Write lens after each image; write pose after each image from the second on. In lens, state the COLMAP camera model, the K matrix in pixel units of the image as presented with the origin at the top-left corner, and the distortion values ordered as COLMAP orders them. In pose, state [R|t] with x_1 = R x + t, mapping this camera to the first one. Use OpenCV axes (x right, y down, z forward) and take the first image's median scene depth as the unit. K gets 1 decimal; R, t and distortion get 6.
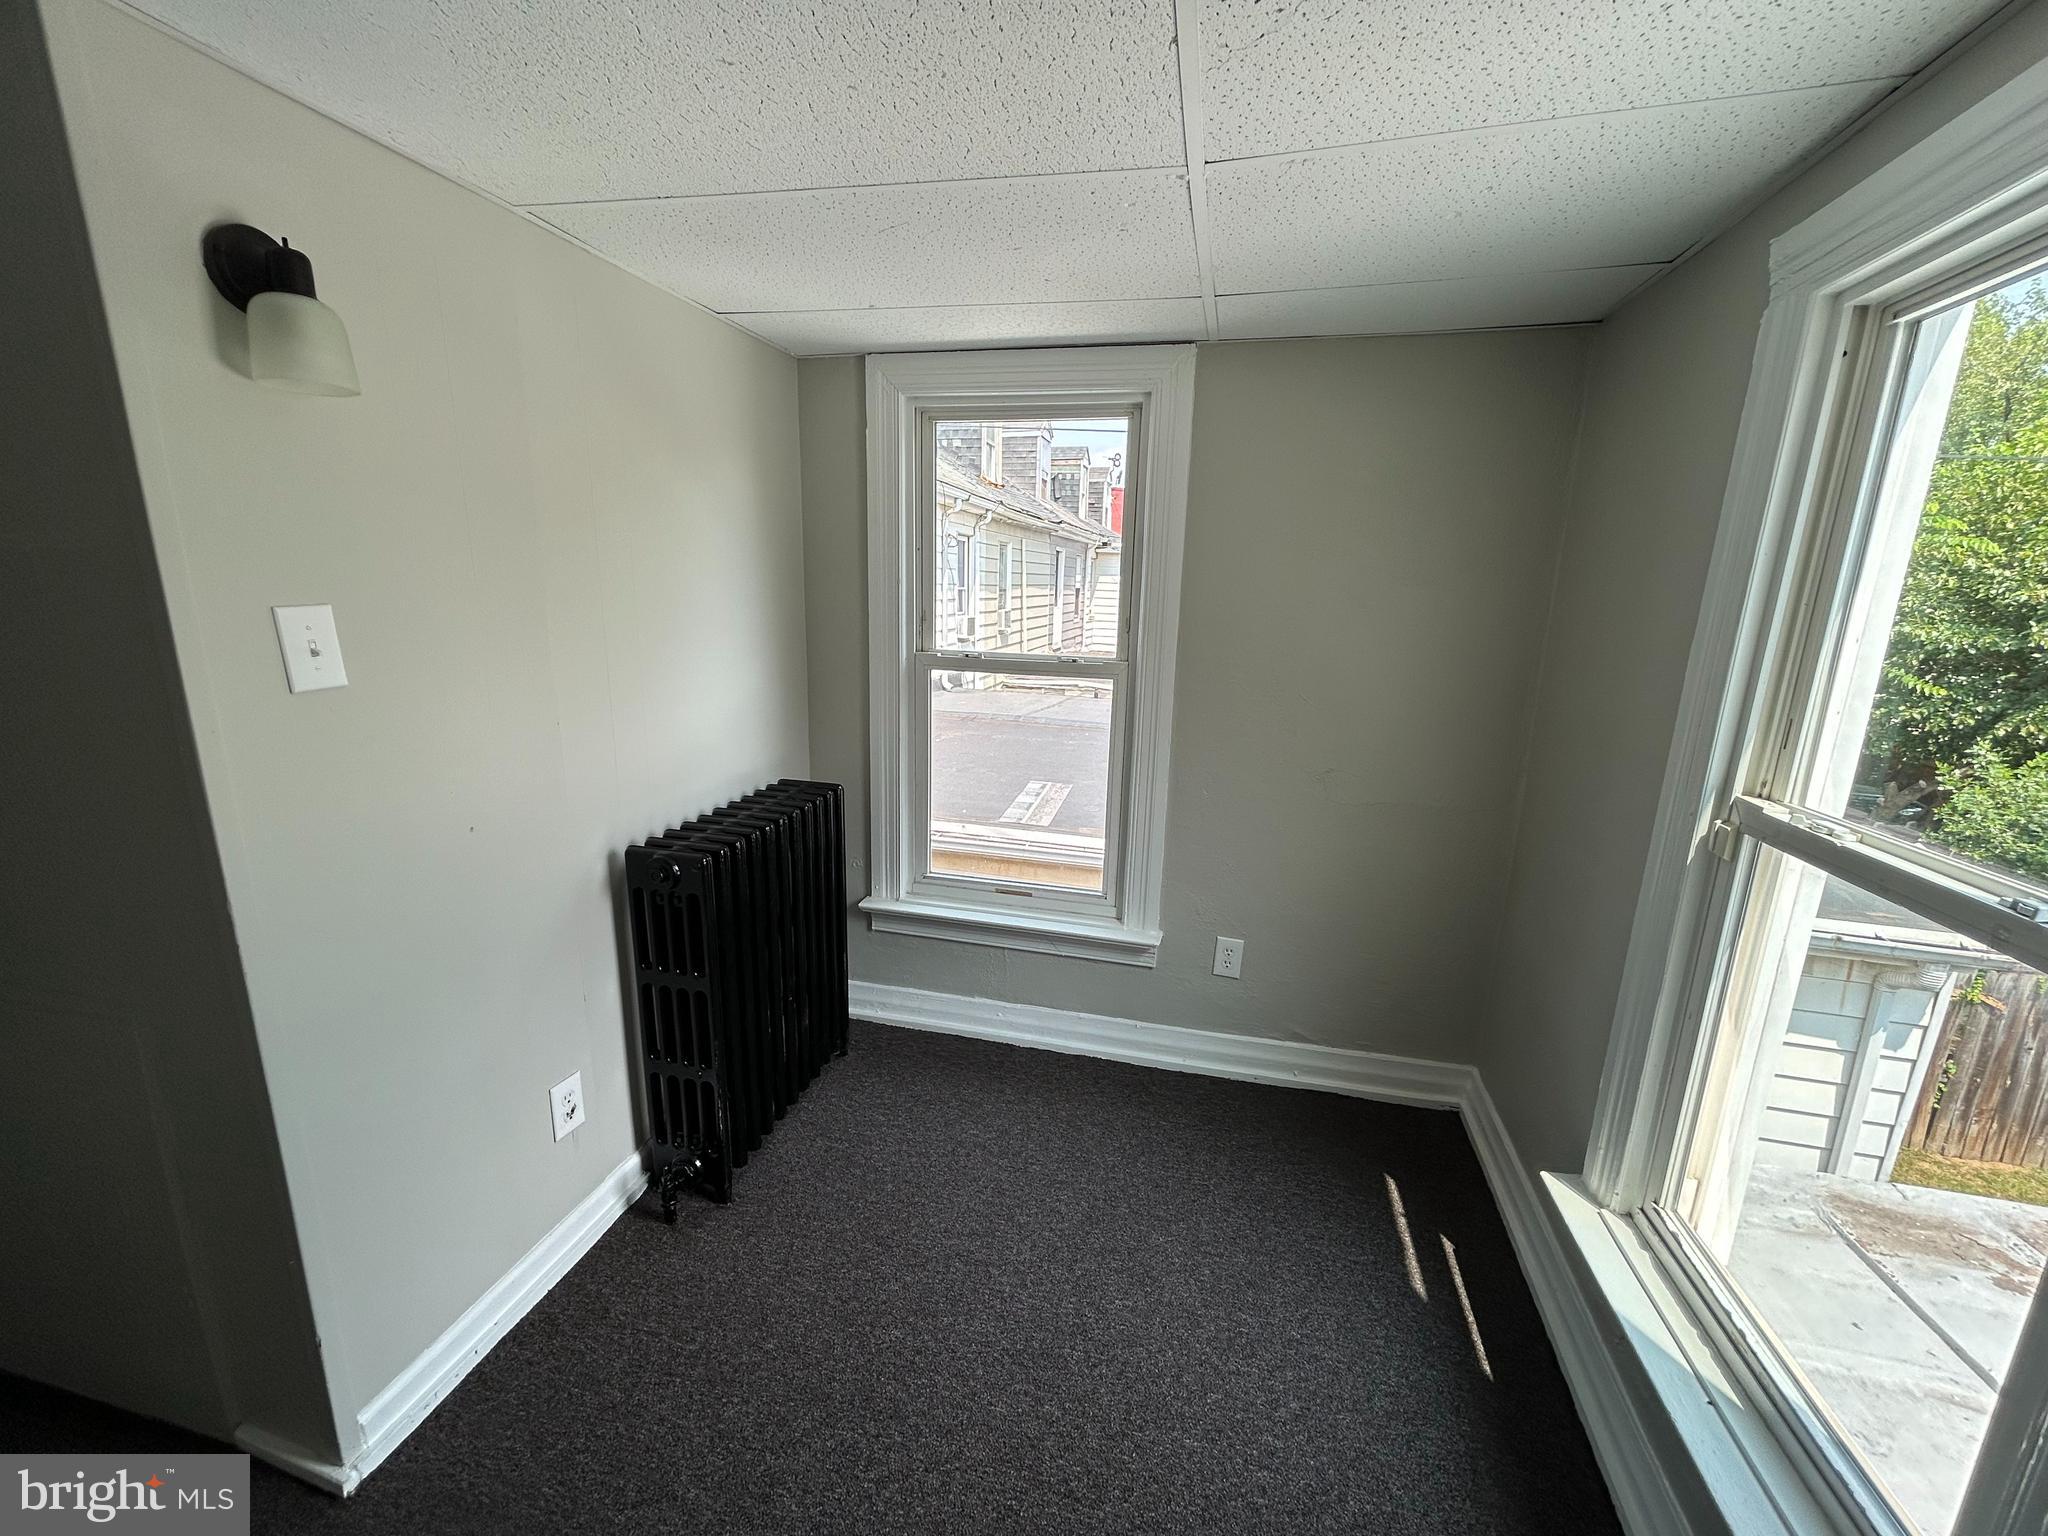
lens RADIAL K [[823.7, 0, 1018.2], [0, 823.7, 767.5], [0, 0, 1]] dist [0.000353, -0.000472]
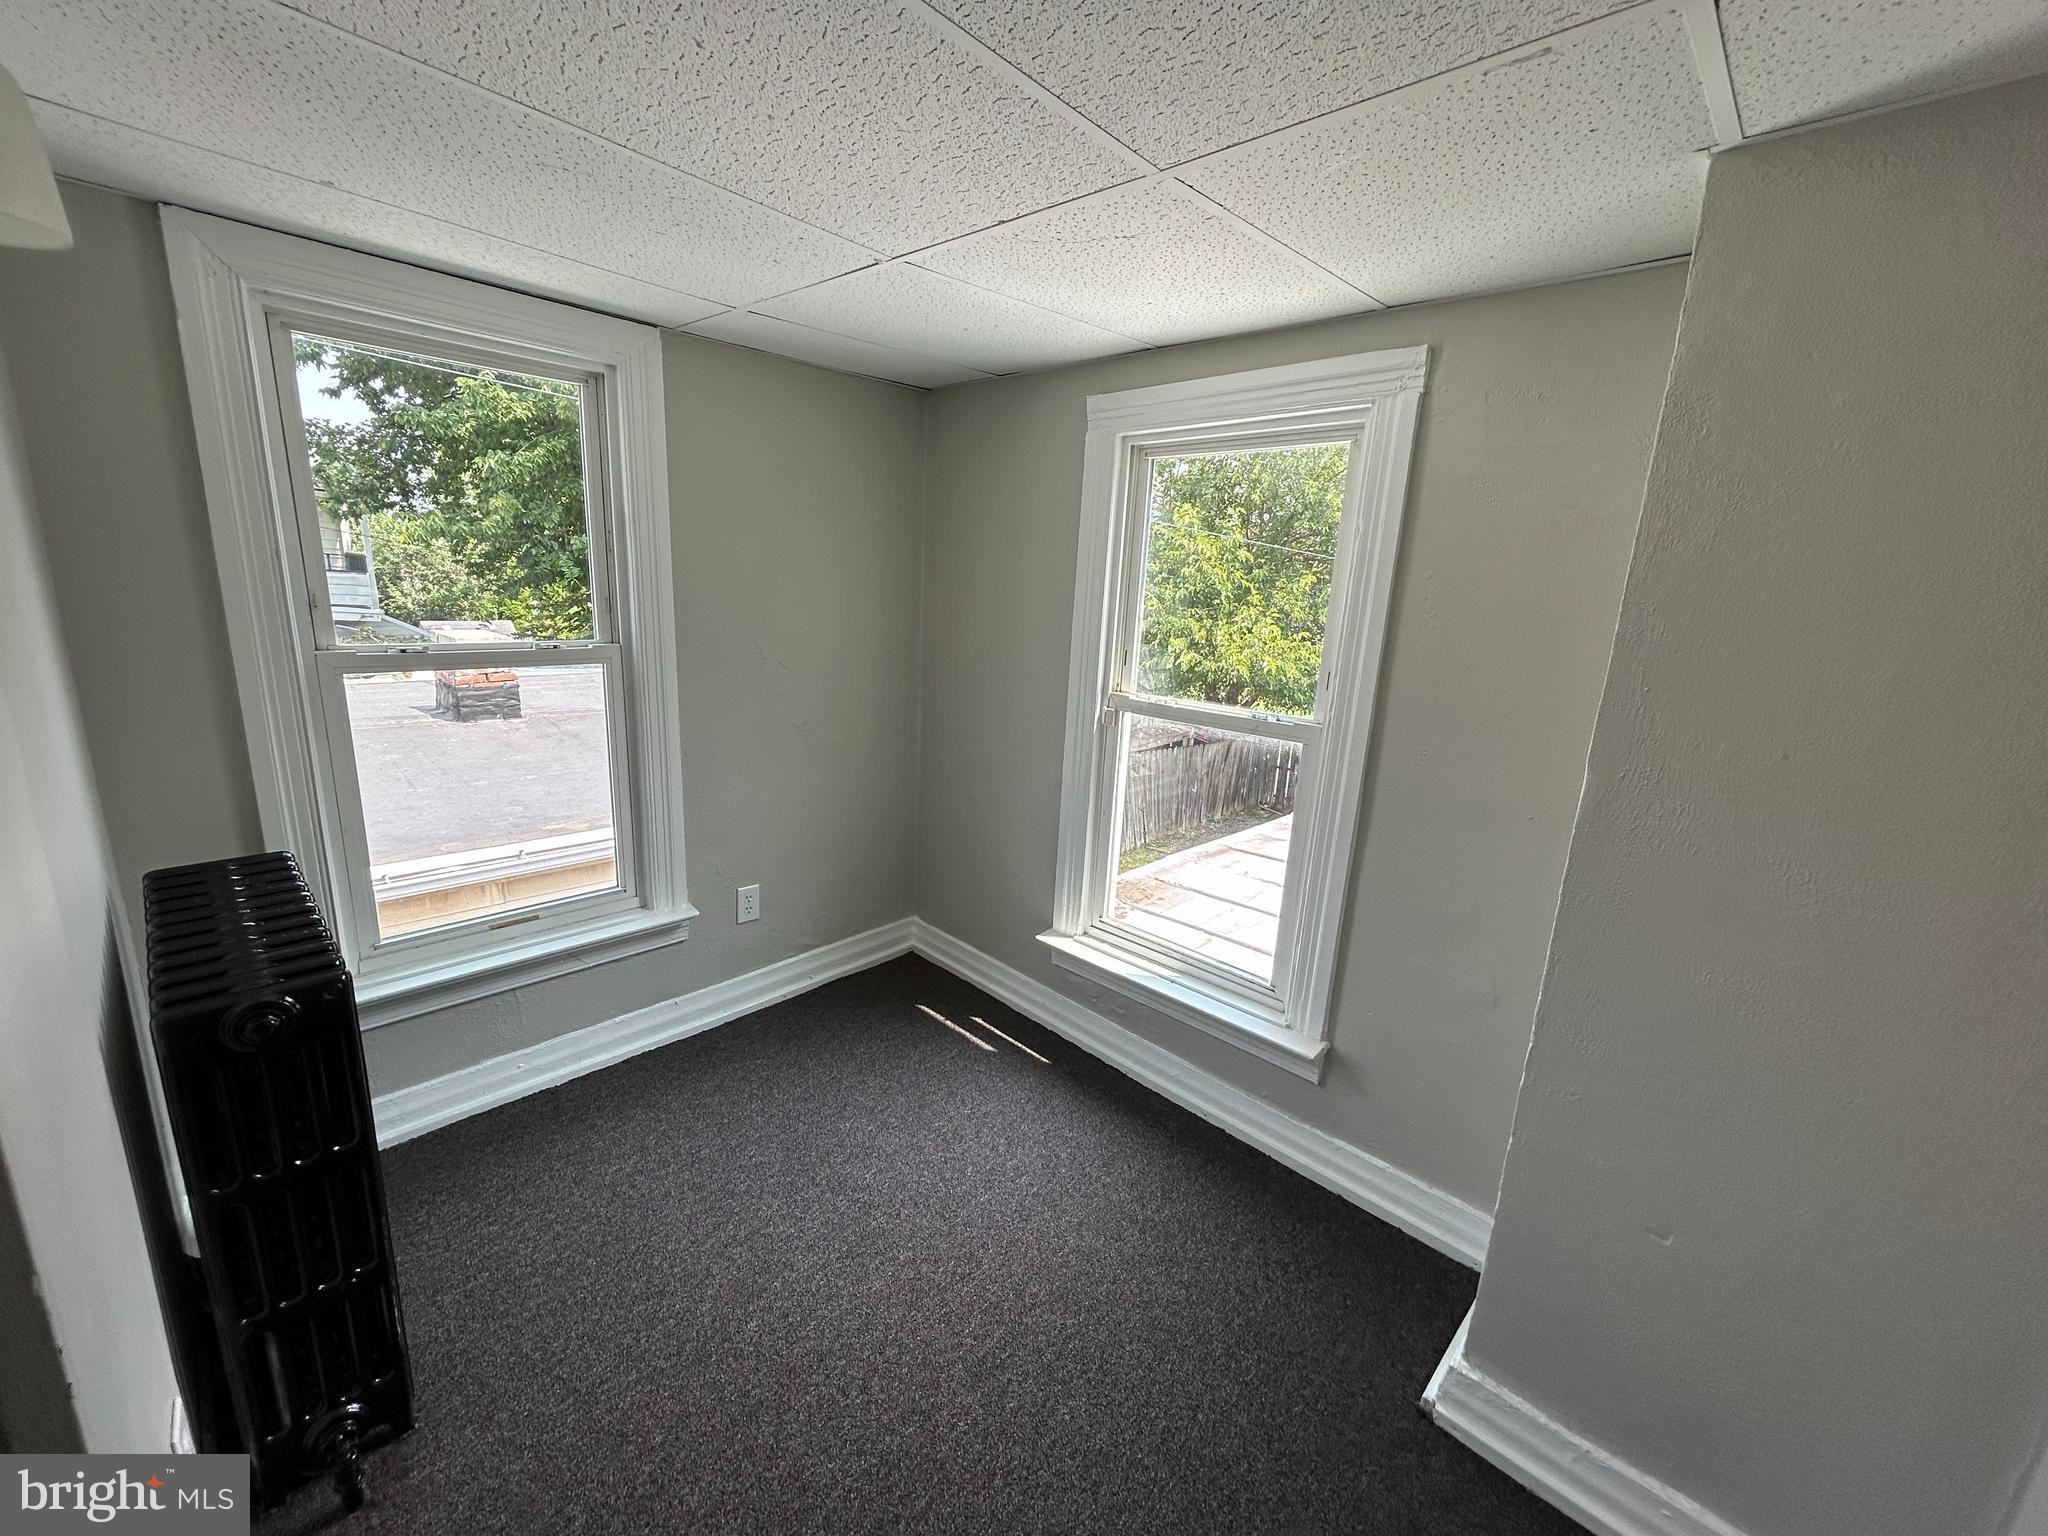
lens RADIAL K [[823.7, 0, 1020.9], [0, 823.7, 766.8], [0, 0, 1]] dist [0.000353, -0.000472]
pose [[0.499285, -0.197876, 0.843540, -0.466766], [0.153220, 0.978393, 0.138820, -0.048105], [-0.852782, 0.059937, 0.518816, 0.102508]]
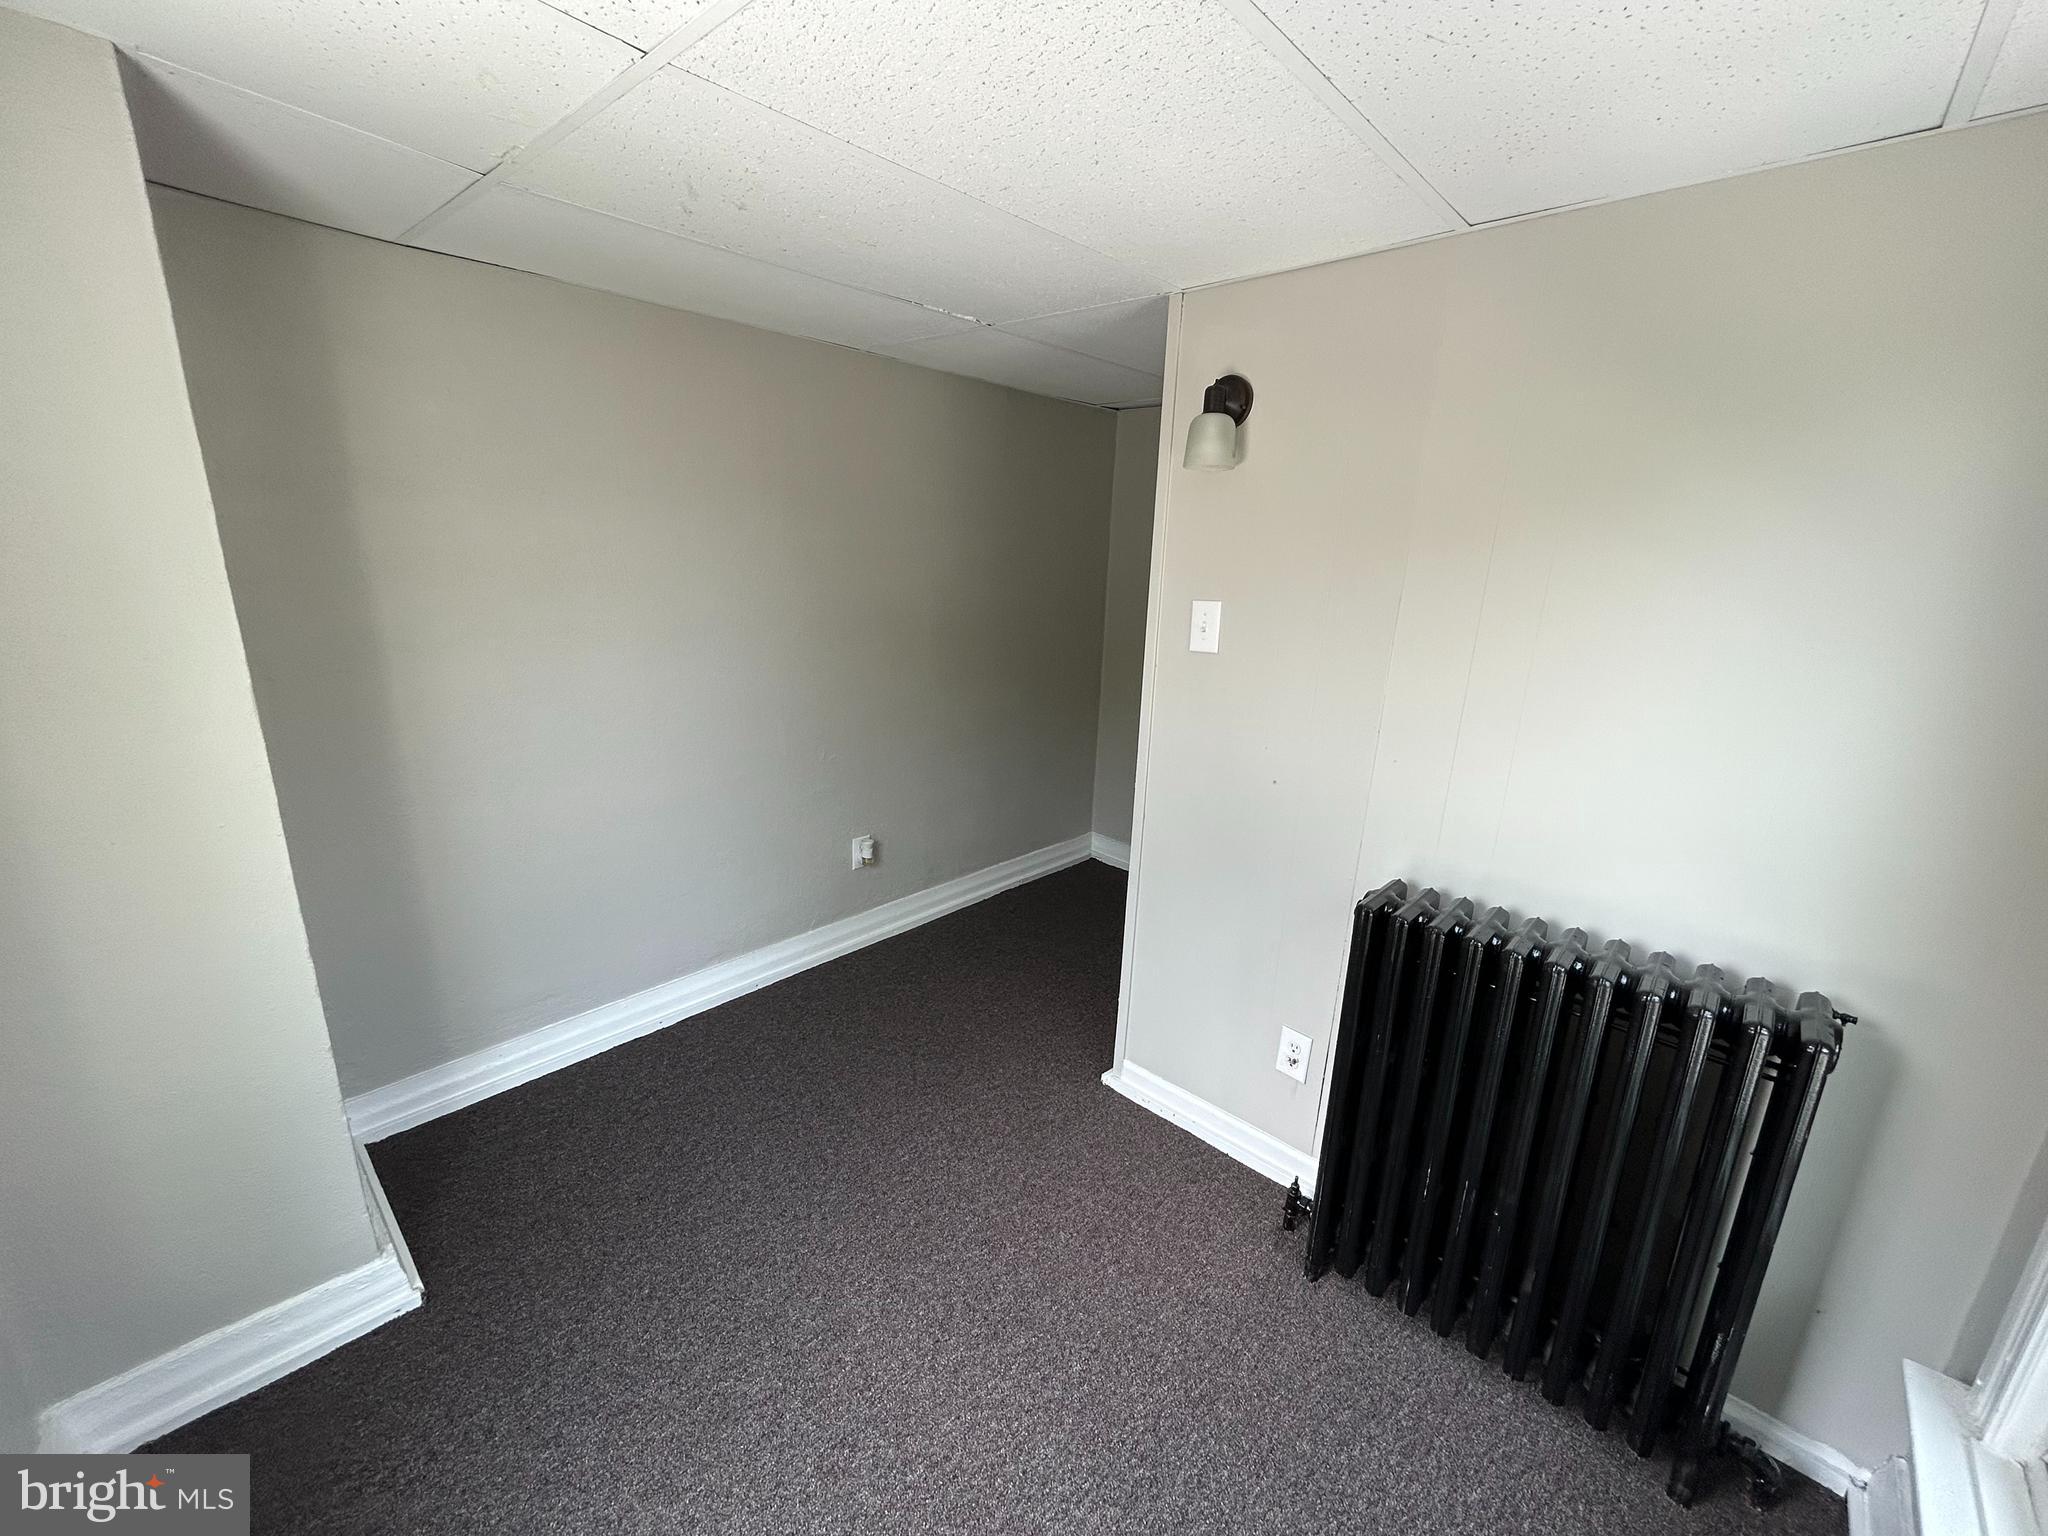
lens RADIAL K [[823.7, 0, 1029.4], [0, 823.7, 768.7], [0, 0, 1]] dist [0.000353, -0.000472]
pose [[-0.471251, 0.191193, -0.861027, 0.385079], [-0.240184, 0.911510, 0.333858, -0.175335], [0.848666, 0.364136, -0.383628, 0.718077]]
